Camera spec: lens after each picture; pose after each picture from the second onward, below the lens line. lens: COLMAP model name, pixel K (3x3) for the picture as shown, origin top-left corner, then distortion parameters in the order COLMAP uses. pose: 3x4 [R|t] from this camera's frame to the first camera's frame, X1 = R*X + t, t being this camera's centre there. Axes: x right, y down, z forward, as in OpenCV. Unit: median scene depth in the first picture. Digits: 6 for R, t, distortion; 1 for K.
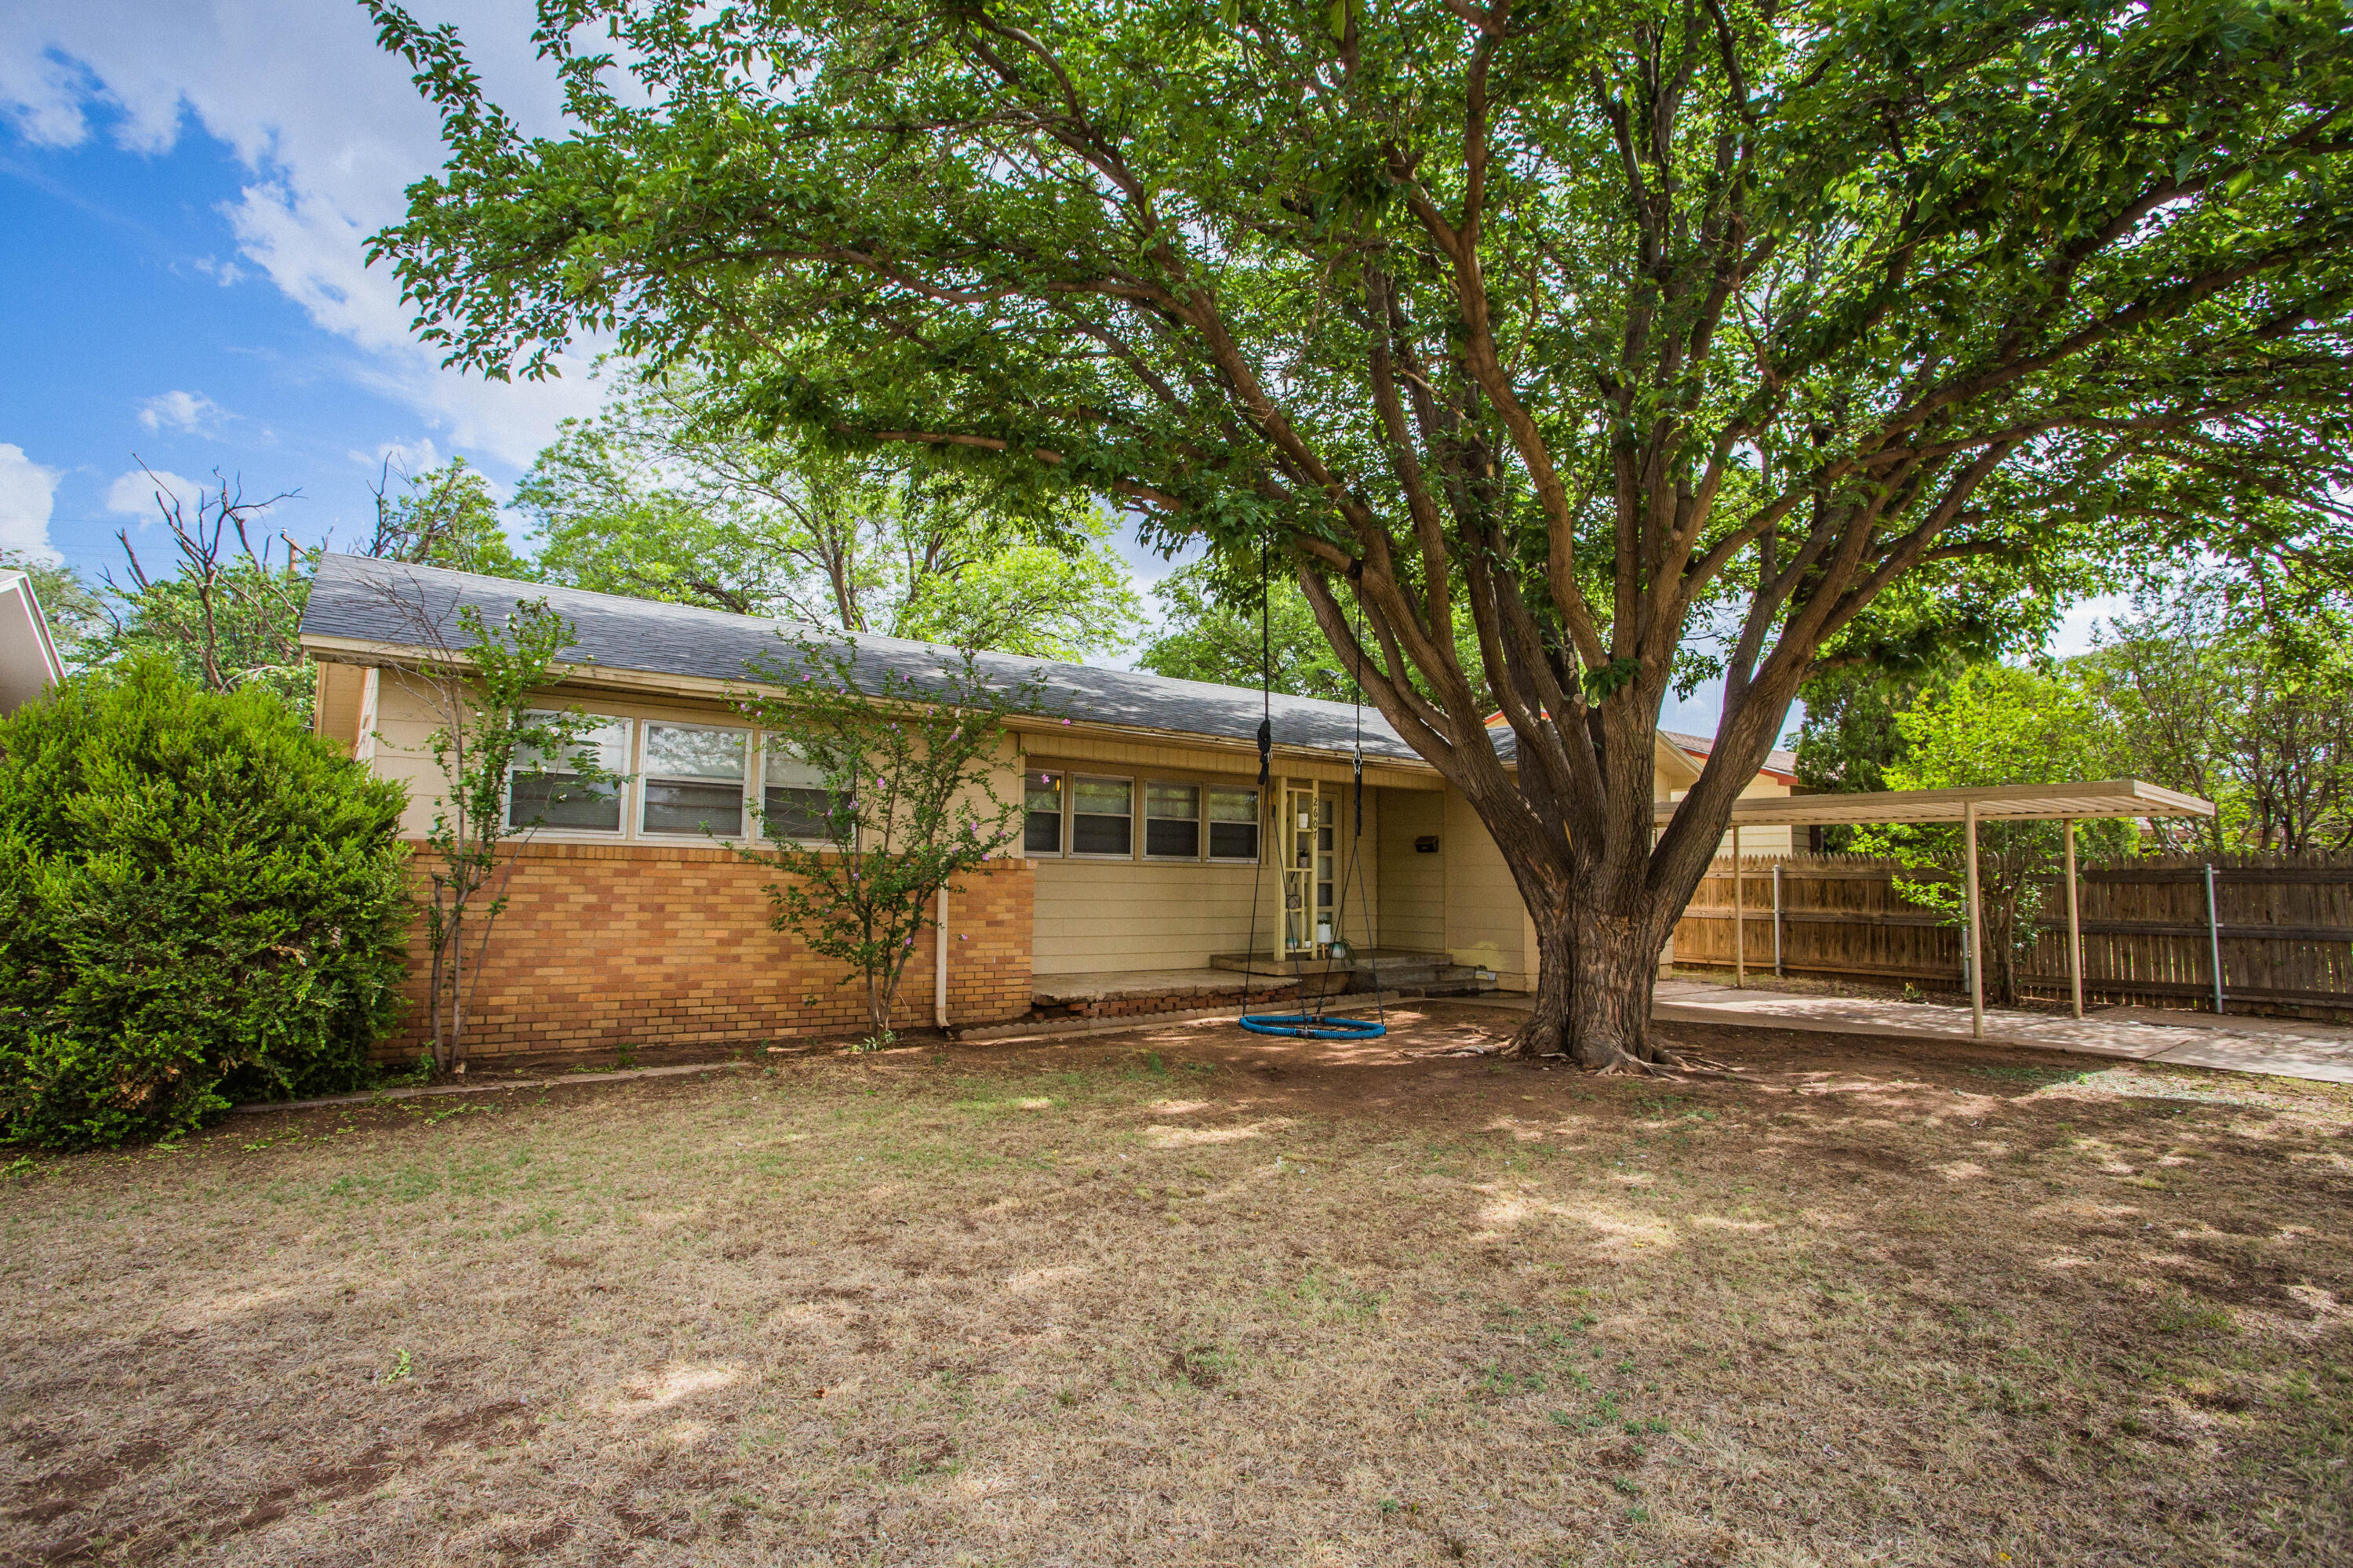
lens RADIAL K [[1134.2, 0, 1176.5], [0, 1134.2, 784.0], [0, 0, 1]] dist [-0.069699, 0.027559]
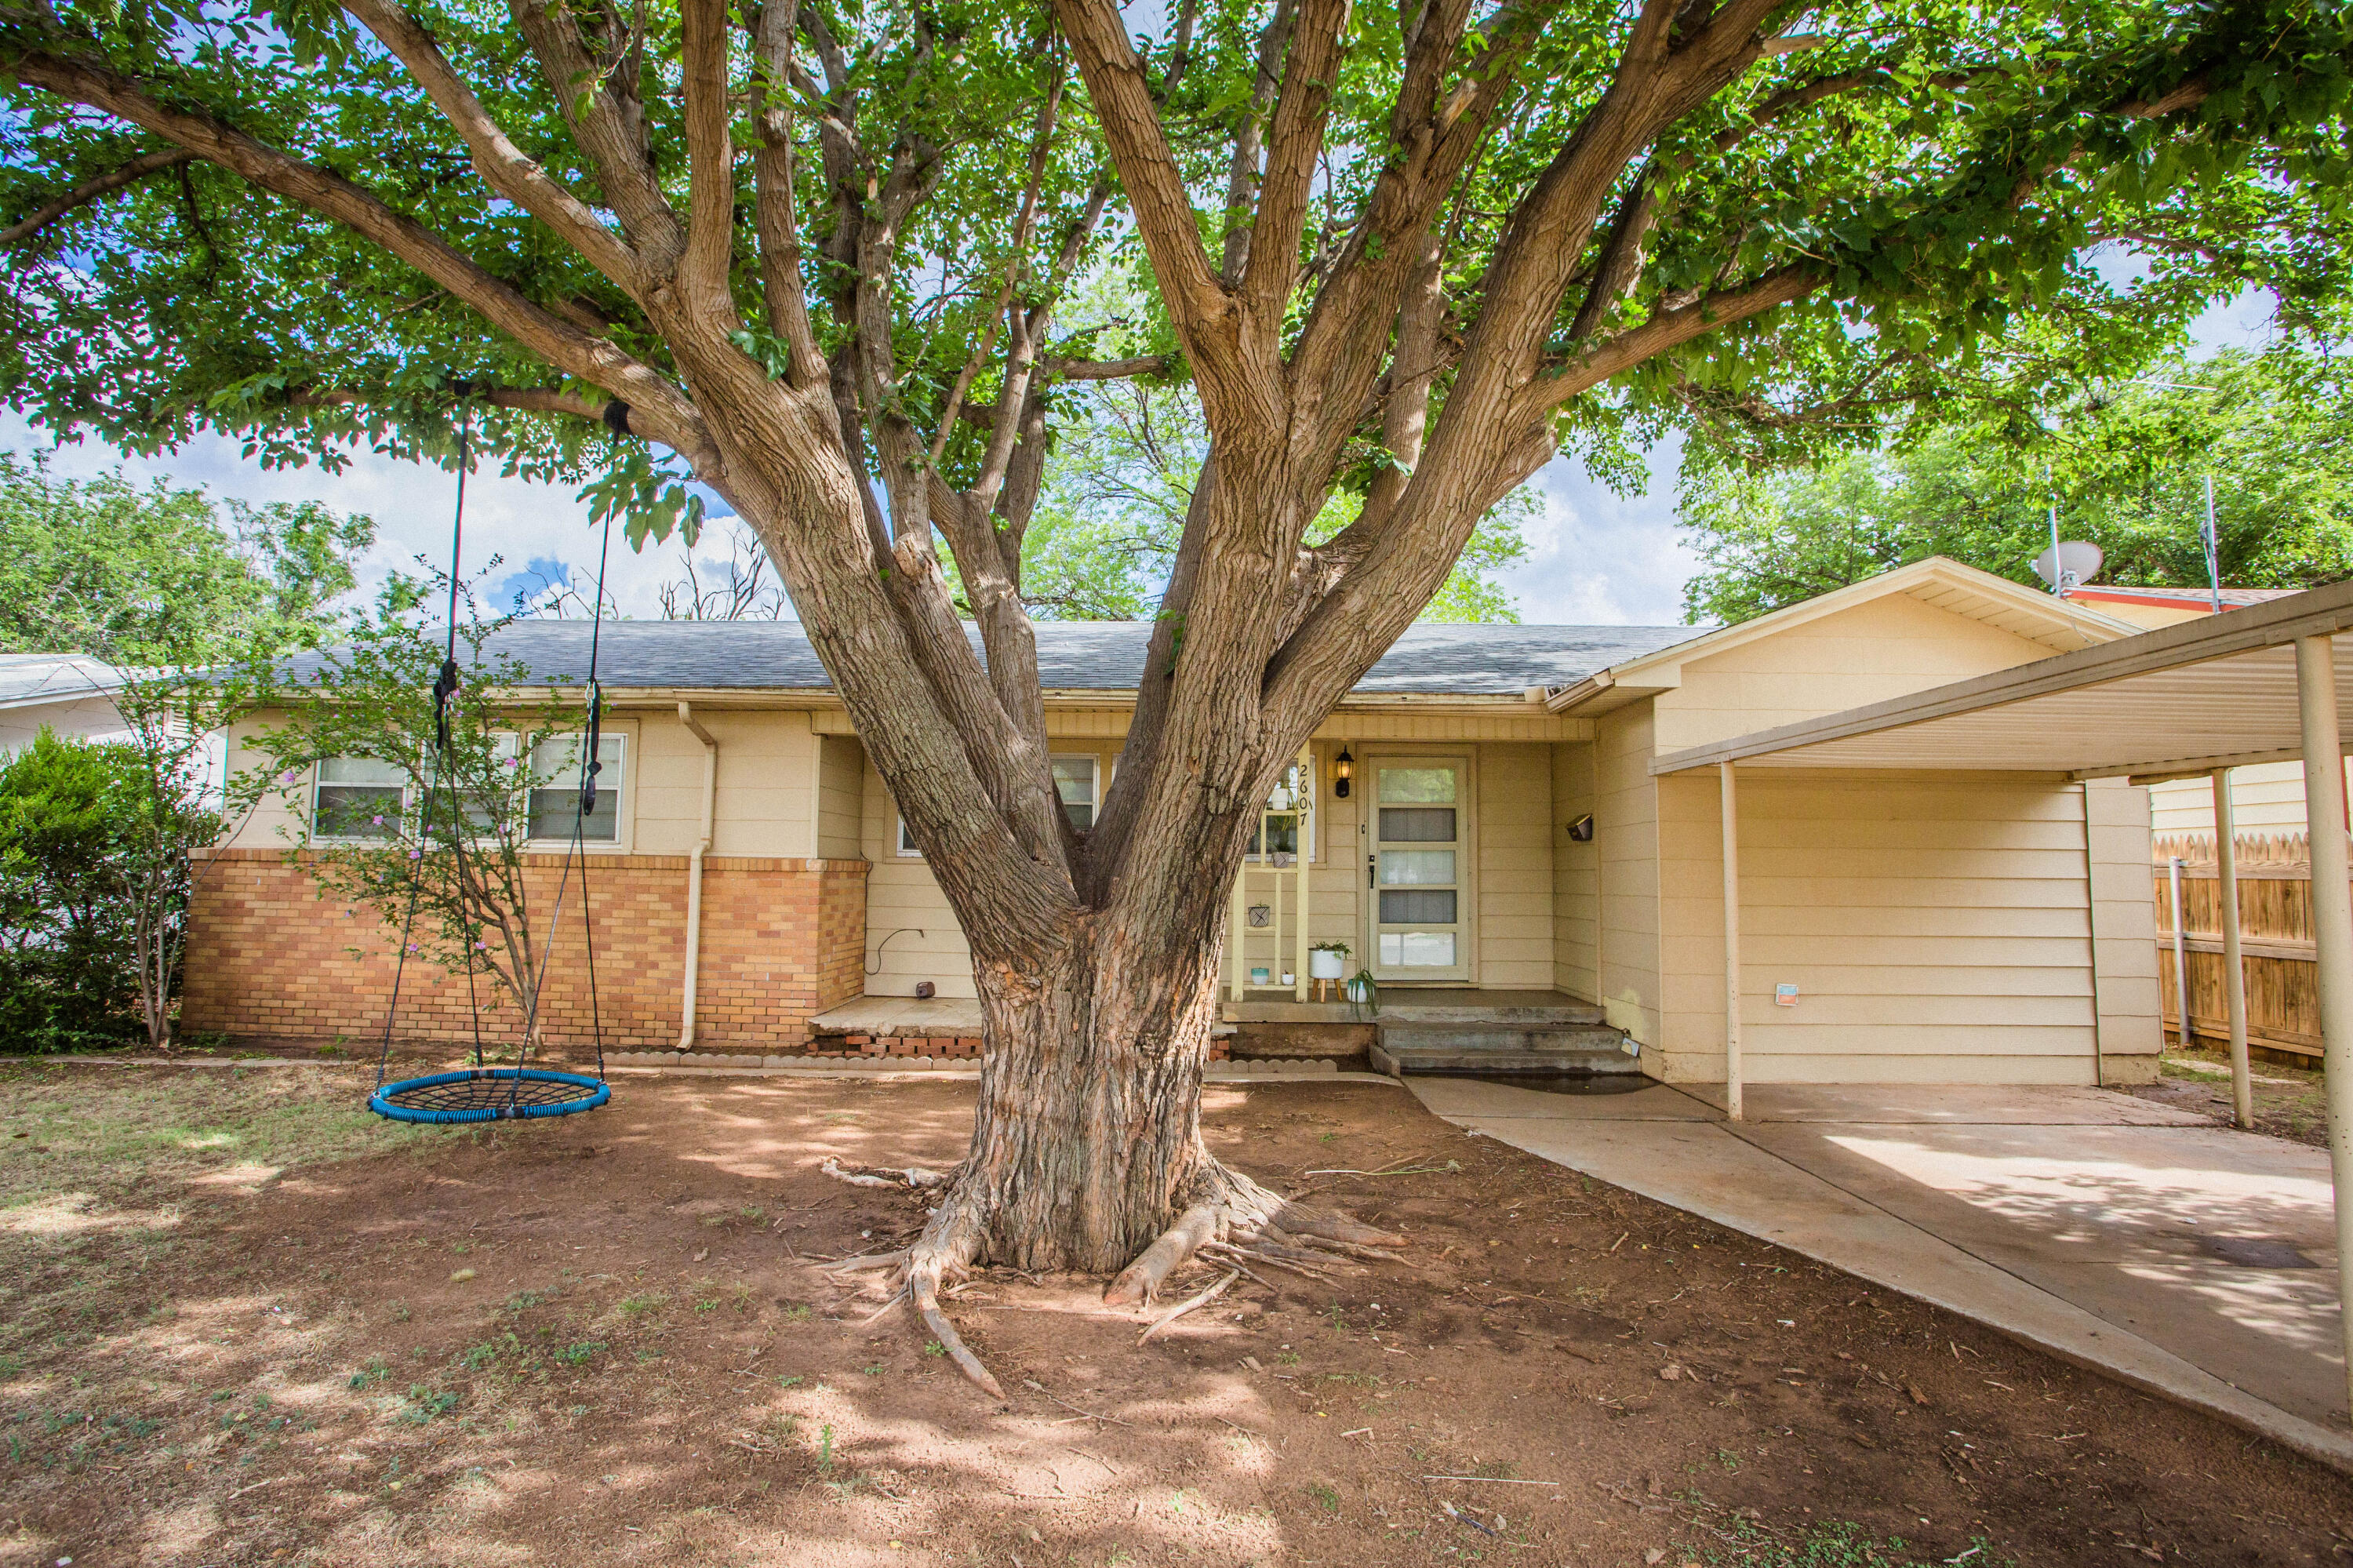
lens RADIAL K [[1134.2, 0, 1176.5], [0, 1134.2, 784.0], [0, 0, 1]] dist [-0.069699, 0.027559]
pose [[0.773176, -0.055679, -0.631742, 0.719114], [0.052216, 0.998345, -0.024084, 0.053010], [0.632038, -0.014366, 0.774804, 0.616427]]
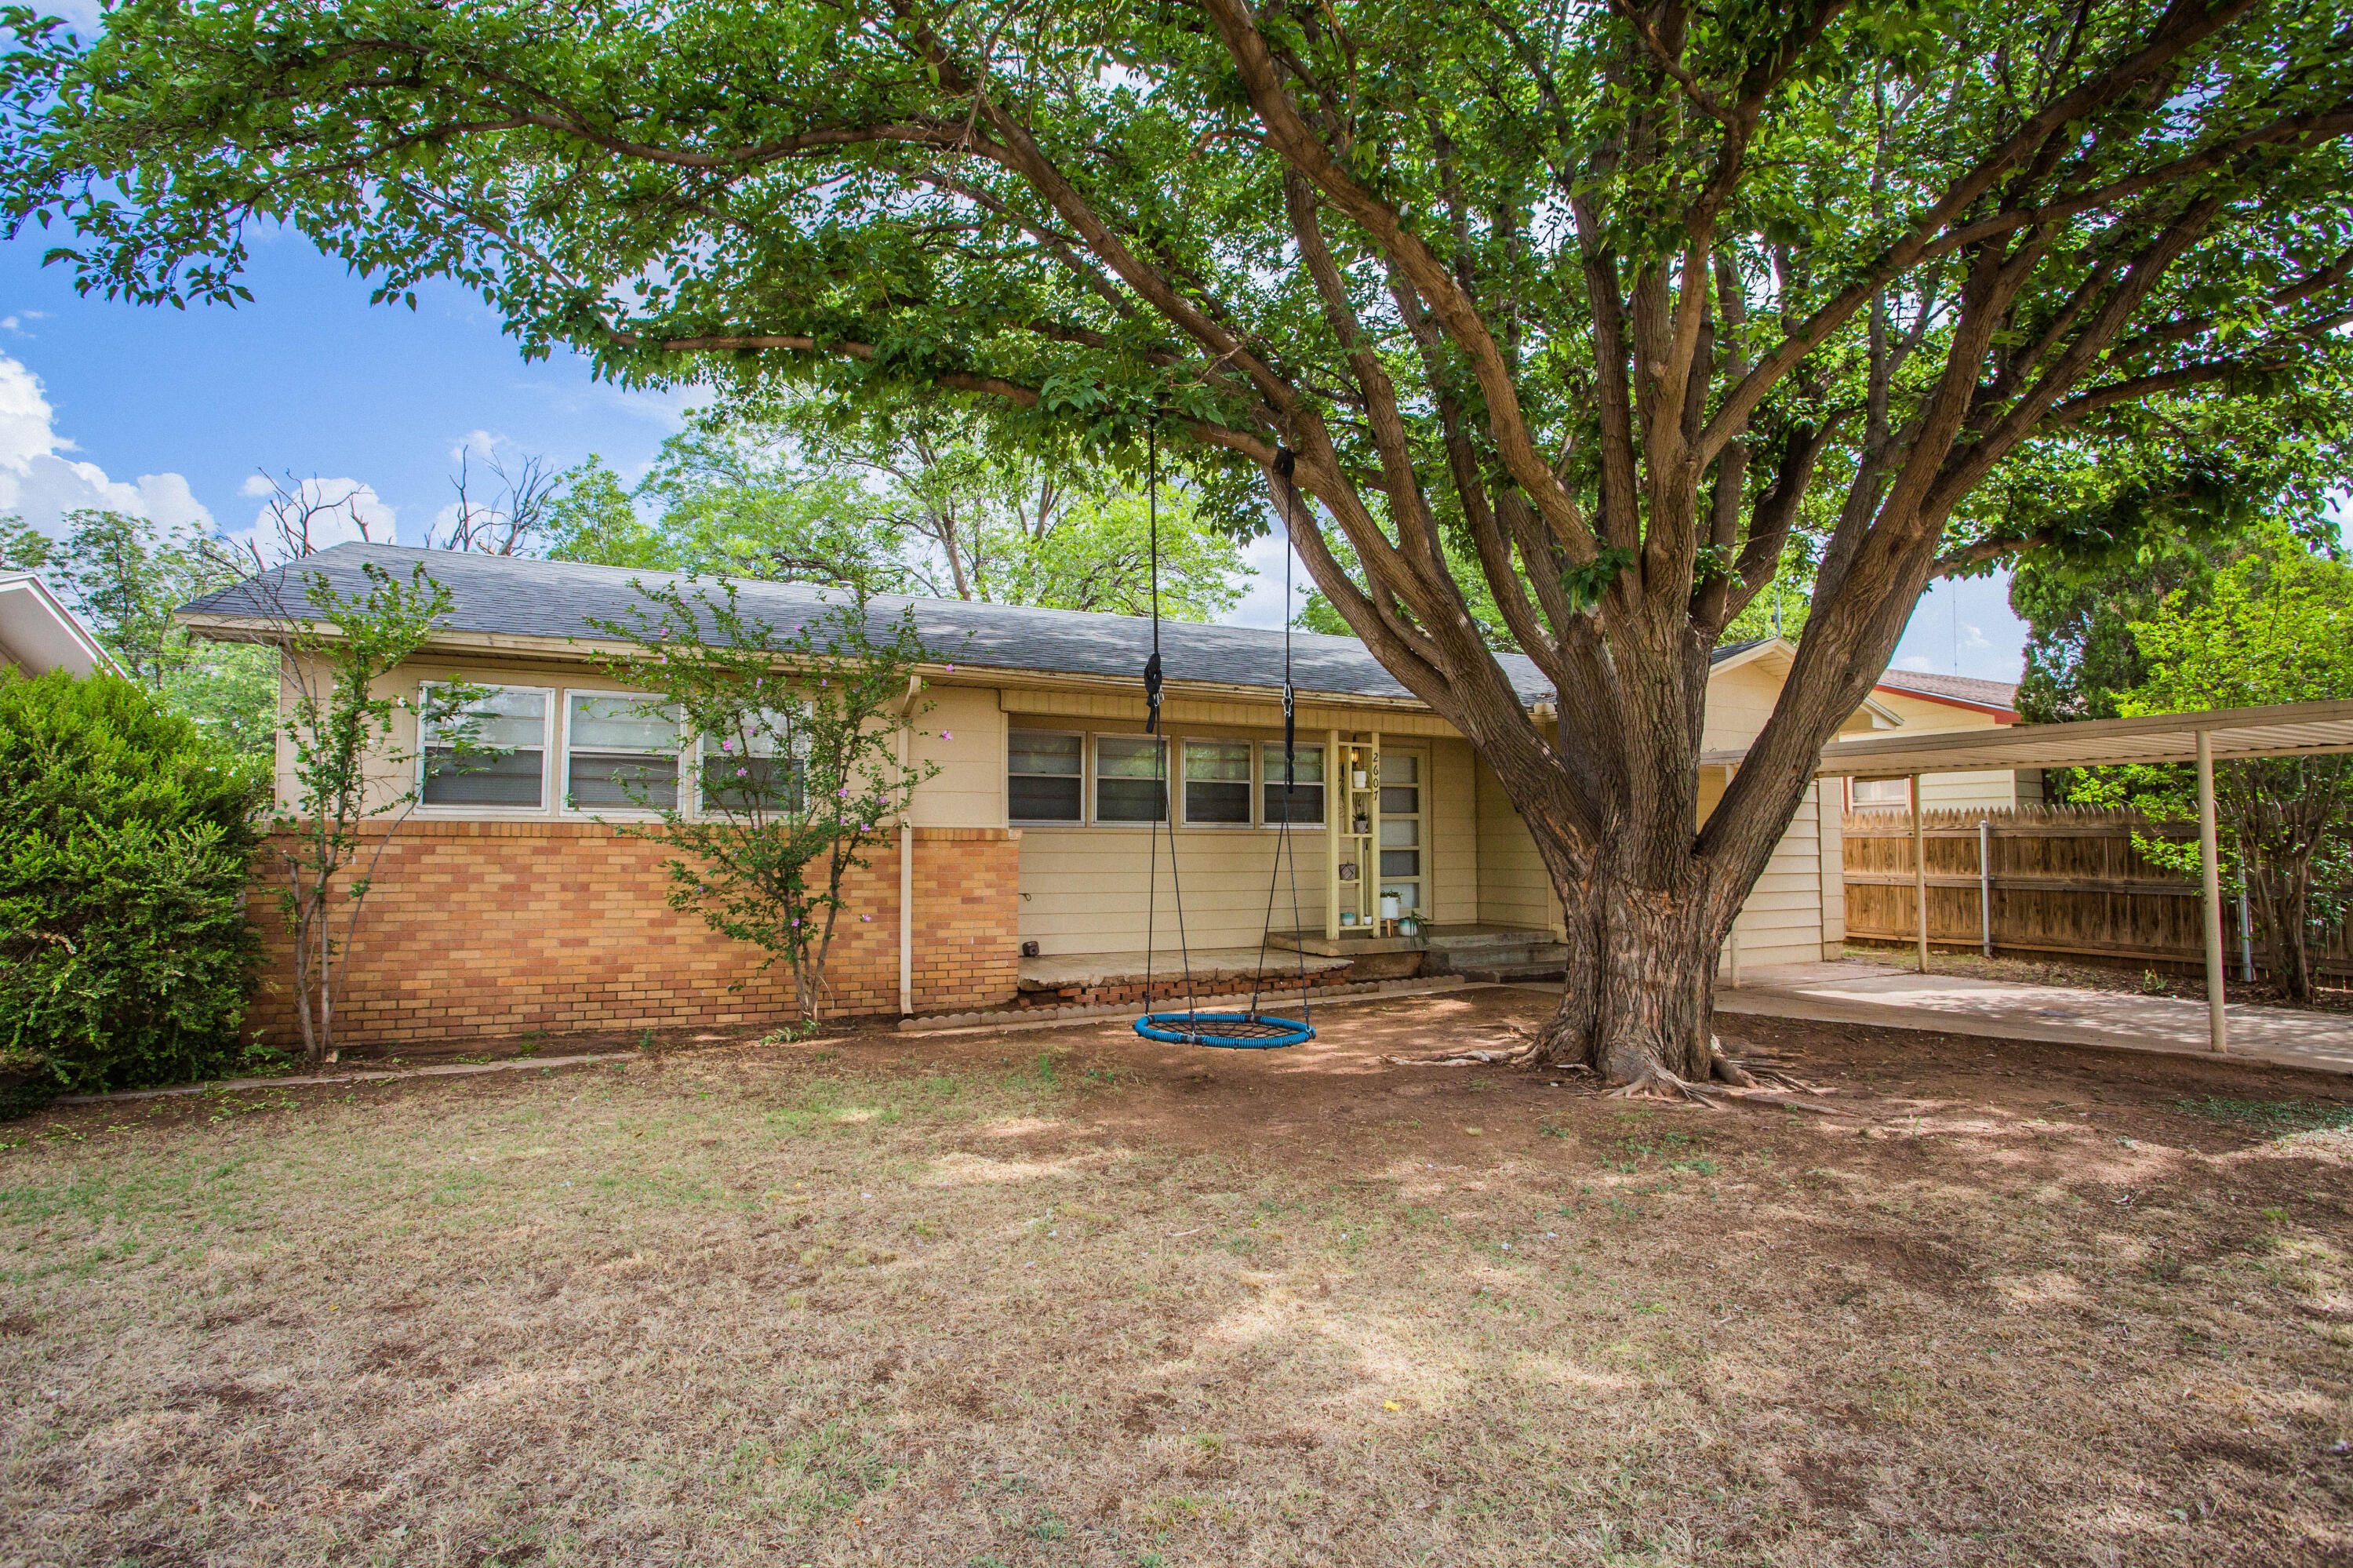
lens RADIAL K [[1134.2, 0, 1176.5], [0, 1134.2, 784.0], [0, 0, 1]] dist [-0.069699, 0.027559]
pose [[0.980370, -0.024596, -0.195626, 0.206985], [0.029982, 0.999247, 0.024619, 0.014674], [0.194873, -0.030001, 0.980370, 0.167580]]
